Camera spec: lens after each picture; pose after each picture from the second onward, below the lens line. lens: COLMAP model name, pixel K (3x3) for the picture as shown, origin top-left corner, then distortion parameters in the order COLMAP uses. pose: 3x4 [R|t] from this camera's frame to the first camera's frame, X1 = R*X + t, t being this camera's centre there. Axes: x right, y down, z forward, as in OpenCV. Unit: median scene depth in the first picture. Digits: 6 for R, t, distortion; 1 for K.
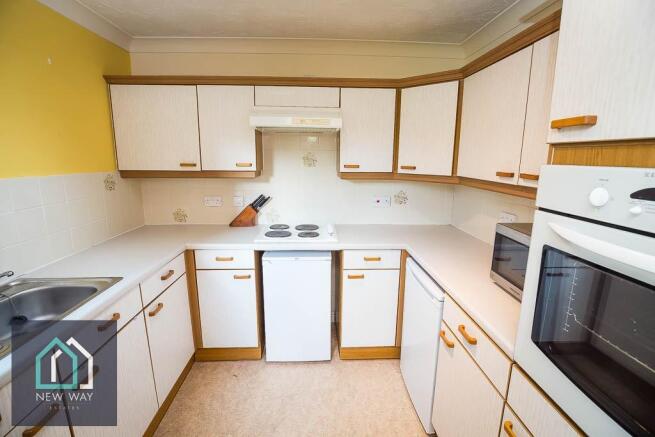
lens RADIAL K [[310.4, 0, 327.5], [0, 310.4, 218.5], [0, 0, 1]] dist [-0.002697, -0.000104]
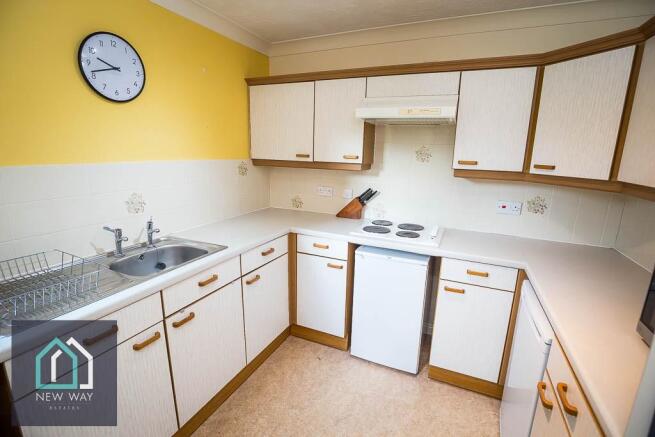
lens RADIAL K [[310.4, 0, 327.5], [0, 310.4, 218.5], [0, 0, 1]] dist [-0.002697, -0.000104]
pose [[0.892978, 0.114805, -0.435212, 0.128464], [-0.110241, 0.993259, 0.035818, -0.002707], [0.436391, 0.015993, 0.899615, 0.062187]]
